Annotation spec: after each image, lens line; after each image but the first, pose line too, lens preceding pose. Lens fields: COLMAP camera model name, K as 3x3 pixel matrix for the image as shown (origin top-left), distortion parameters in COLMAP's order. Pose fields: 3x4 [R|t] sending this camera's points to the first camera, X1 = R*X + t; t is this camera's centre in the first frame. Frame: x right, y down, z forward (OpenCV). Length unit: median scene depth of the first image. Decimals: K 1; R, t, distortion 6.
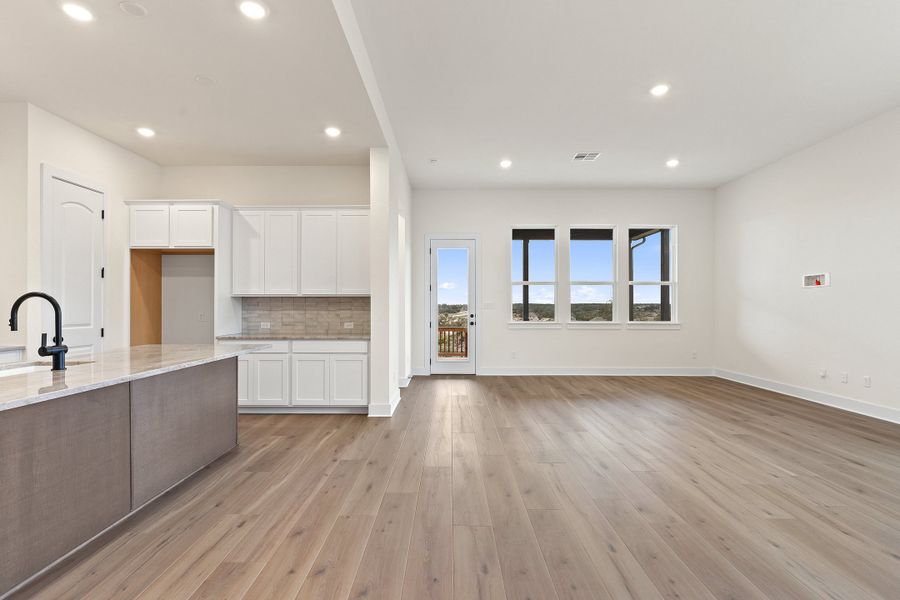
lens RADIAL K [[442.0, 0, 439.4], [0, 442.0, 300.1], [0, 0, 1]] dist [-0.000763, 0.000163]
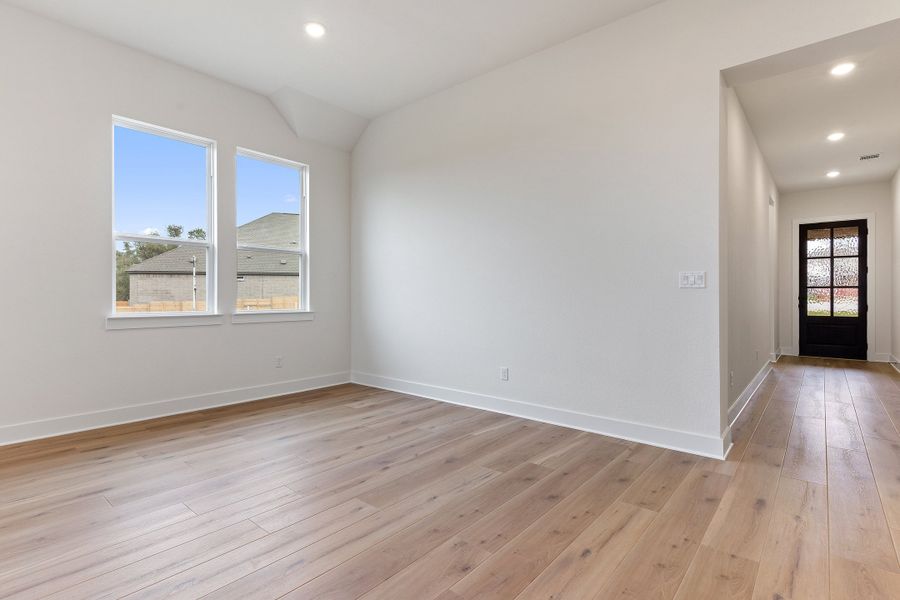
lens RADIAL K [[442.0, 0, 439.4], [0, 442.0, 300.1], [0, 0, 1]] dist [-0.000763, 0.000163]
pose [[-0.767123, -0.009631, 0.641428, 0.036013], [-0.007515, 0.999954, 0.006026, 0.037924], [-0.641456, -0.000197, -0.767160, 1.104019]]
